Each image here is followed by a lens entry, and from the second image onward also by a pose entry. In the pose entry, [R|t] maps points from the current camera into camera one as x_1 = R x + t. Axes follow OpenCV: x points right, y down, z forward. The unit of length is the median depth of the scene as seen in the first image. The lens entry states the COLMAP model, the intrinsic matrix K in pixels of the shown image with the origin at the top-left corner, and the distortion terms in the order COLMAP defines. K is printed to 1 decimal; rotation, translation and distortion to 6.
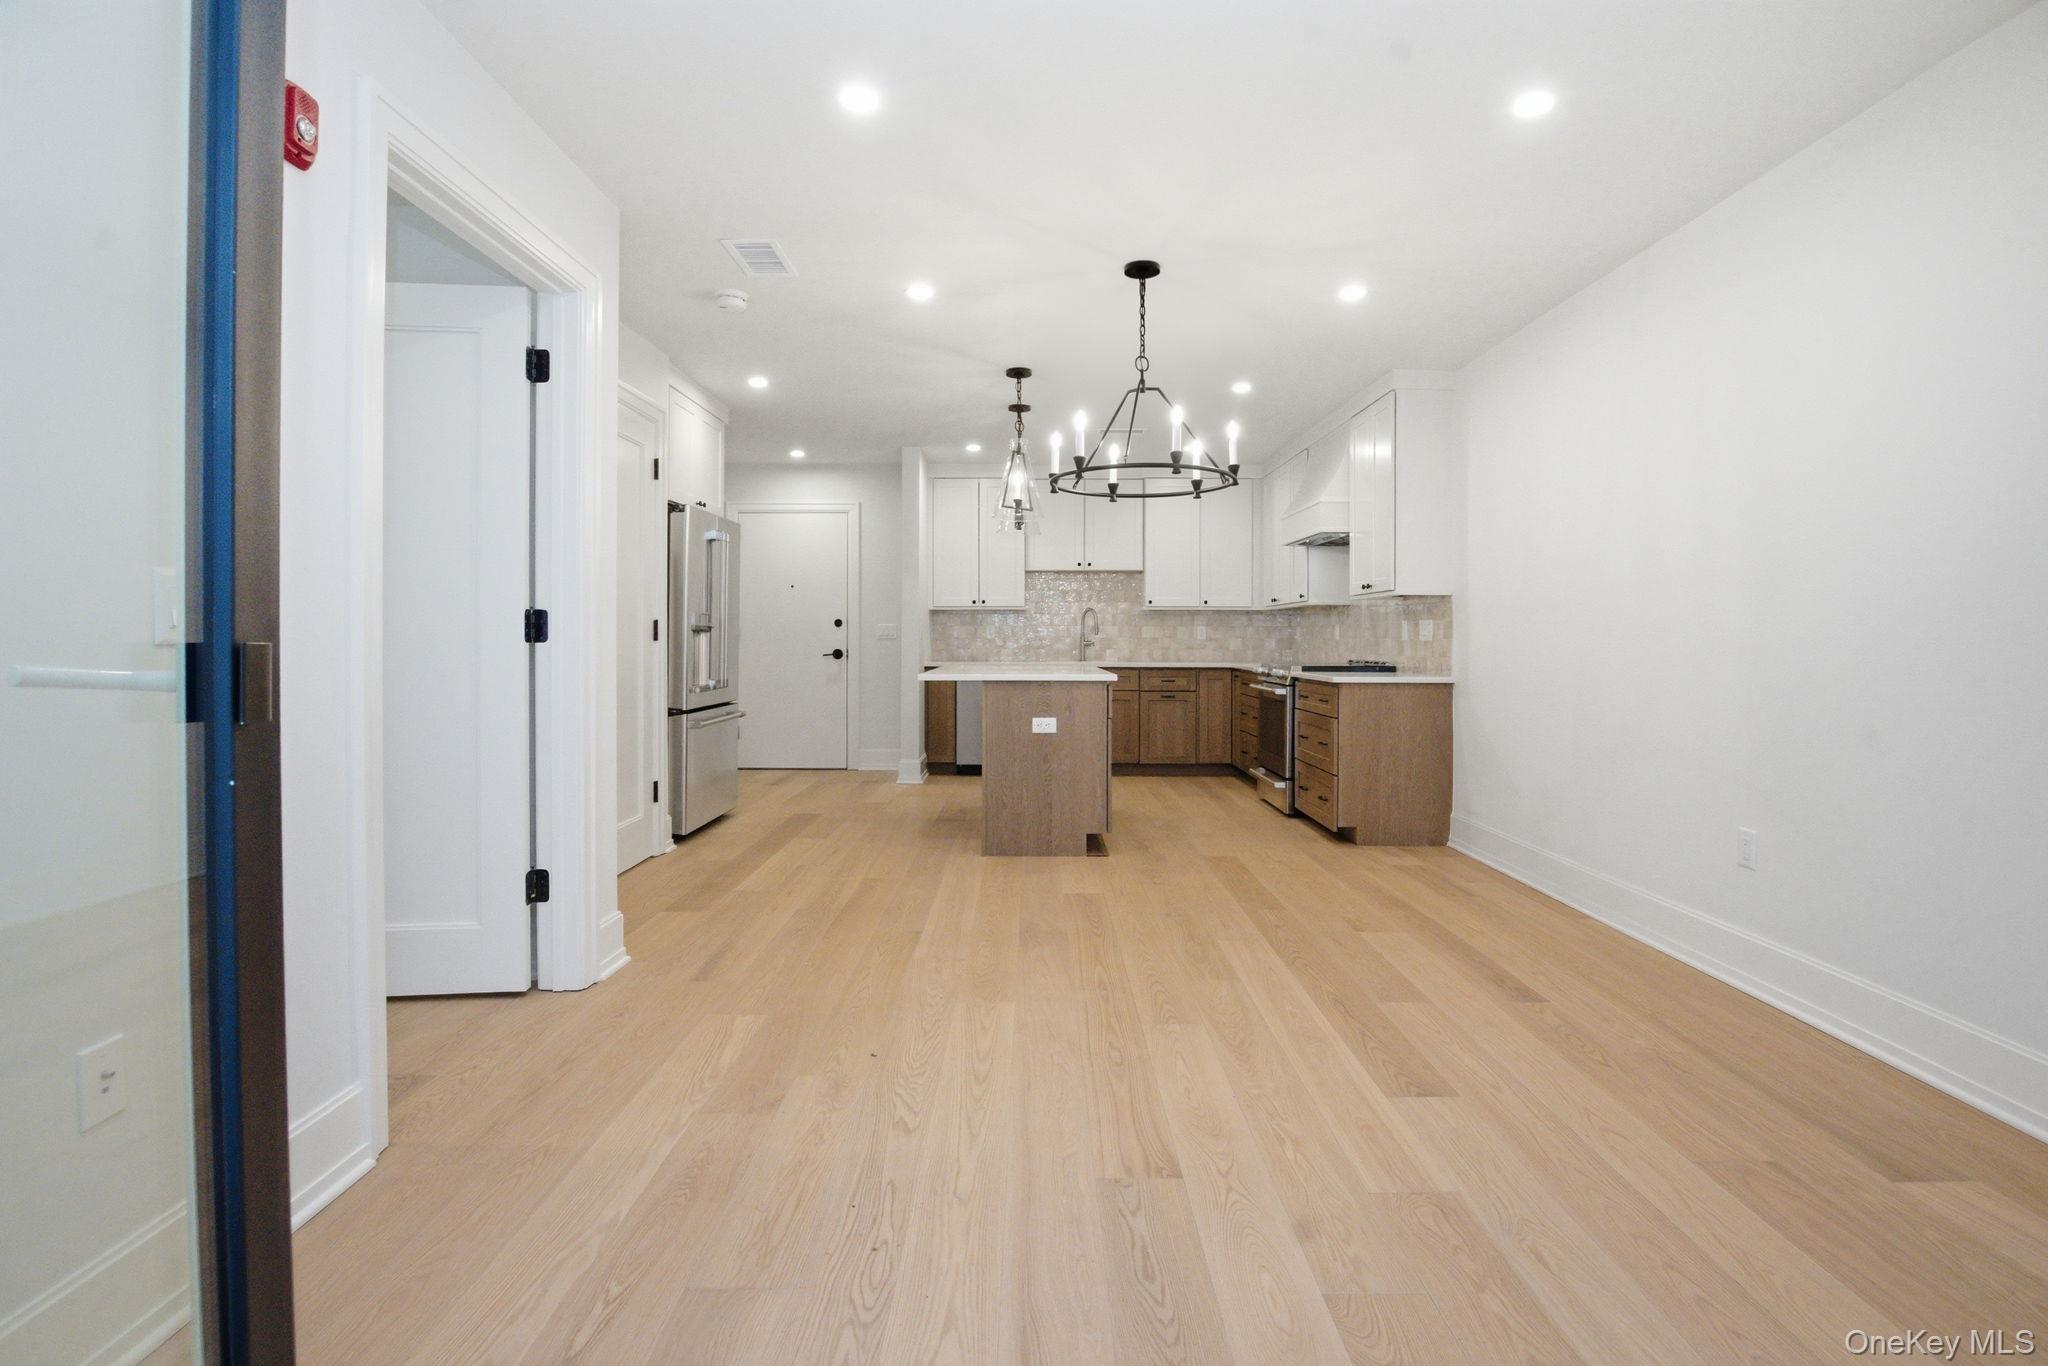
lens RADIAL K [[974.3, 0, 1026.1], [0, 974.3, 655.5], [0, 0, 1]] dist [-0.035412, 0.005614]
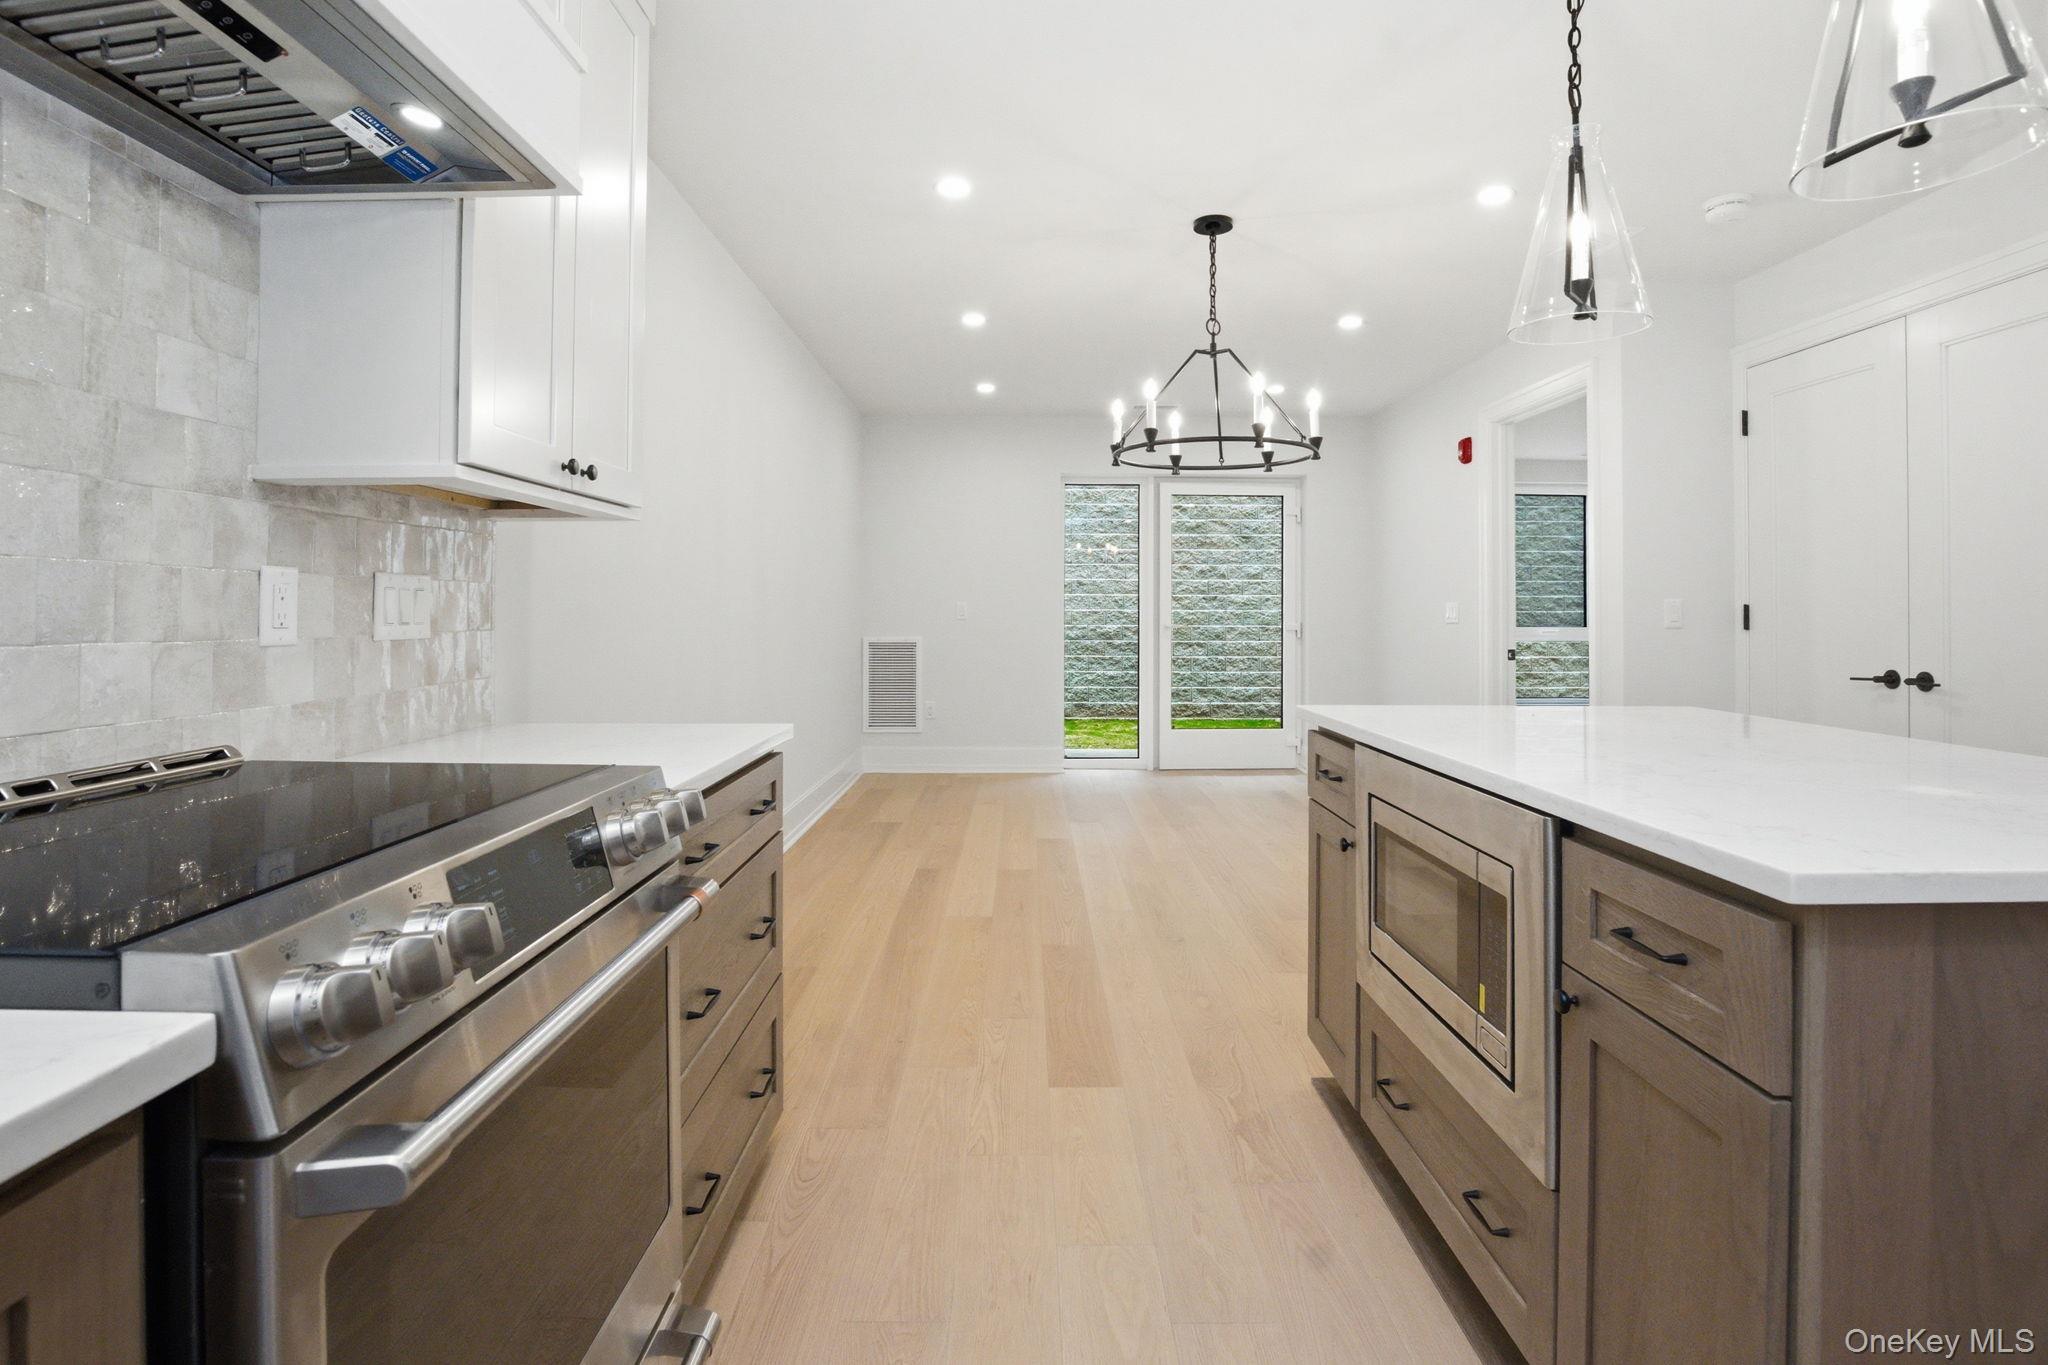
lens RADIAL K [[1006.0, 0, 1015.8], [0, 1006.0, 589.5], [0, 0, 1]] dist [-0.036881, 0.008472]
pose [[-0.999983, -0.005750, 0.001337, 0.175523], [-0.005755, 0.999976, -0.003793, -0.026866], [-0.001315, -0.003801, -0.999992, 1.124312]]
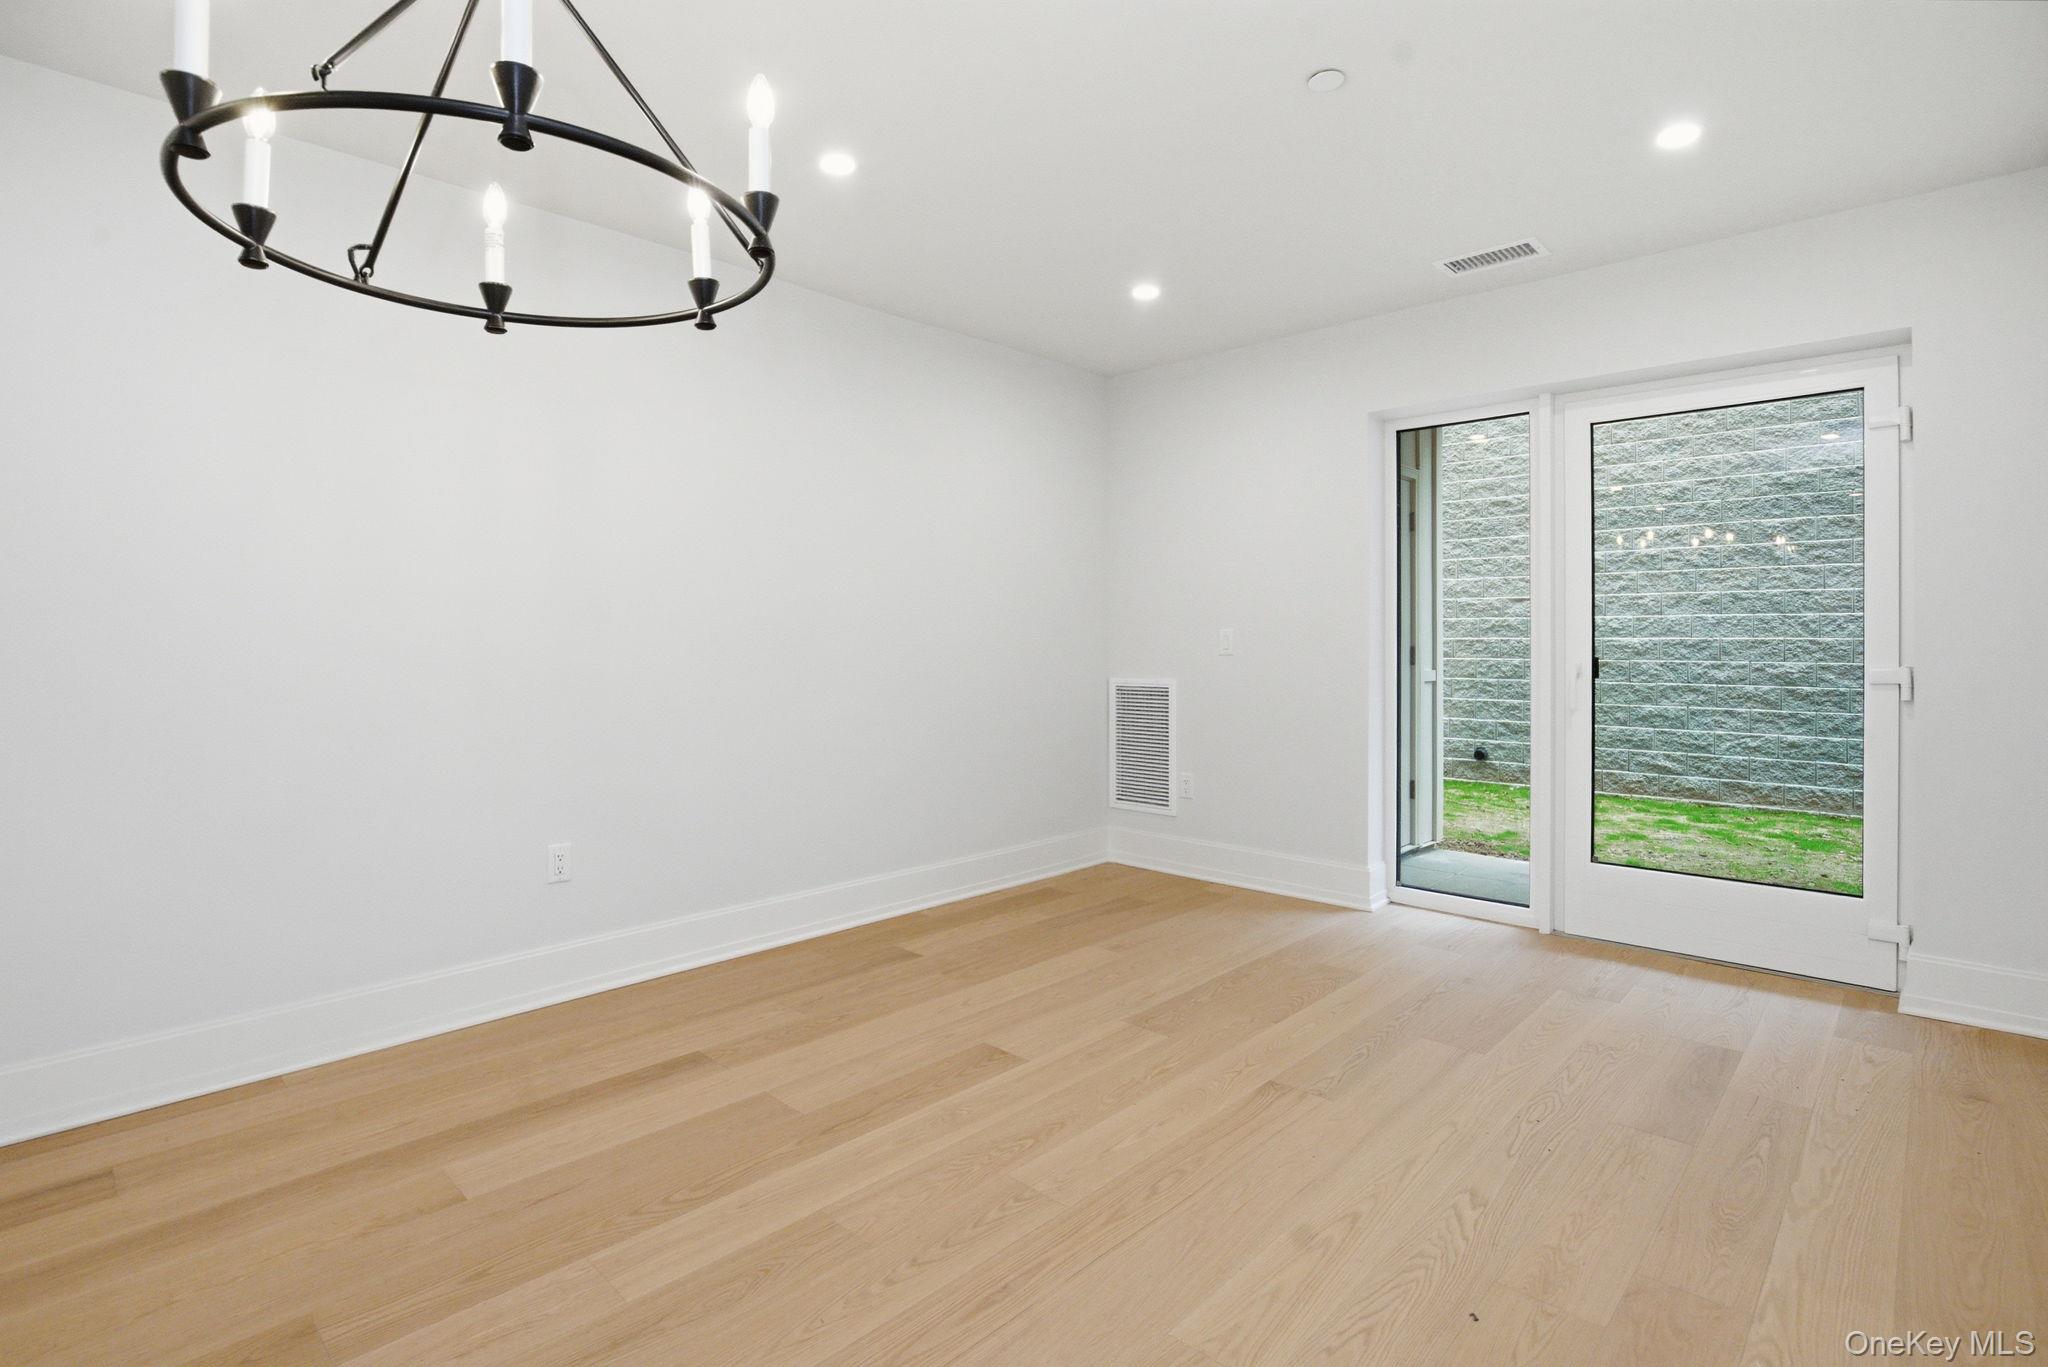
lens RADIAL K [[980.3, 0, 1023.6], [0, 980.3, 635.9], [0, 0, 1]] dist [-0.034802, 0.005765]
pose [[-0.726768, -0.000063, 0.686883, -0.147459], [0.010693, 0.999878, 0.011405, -0.021738], [-0.686800, 0.015634, -0.726678, 0.648411]]
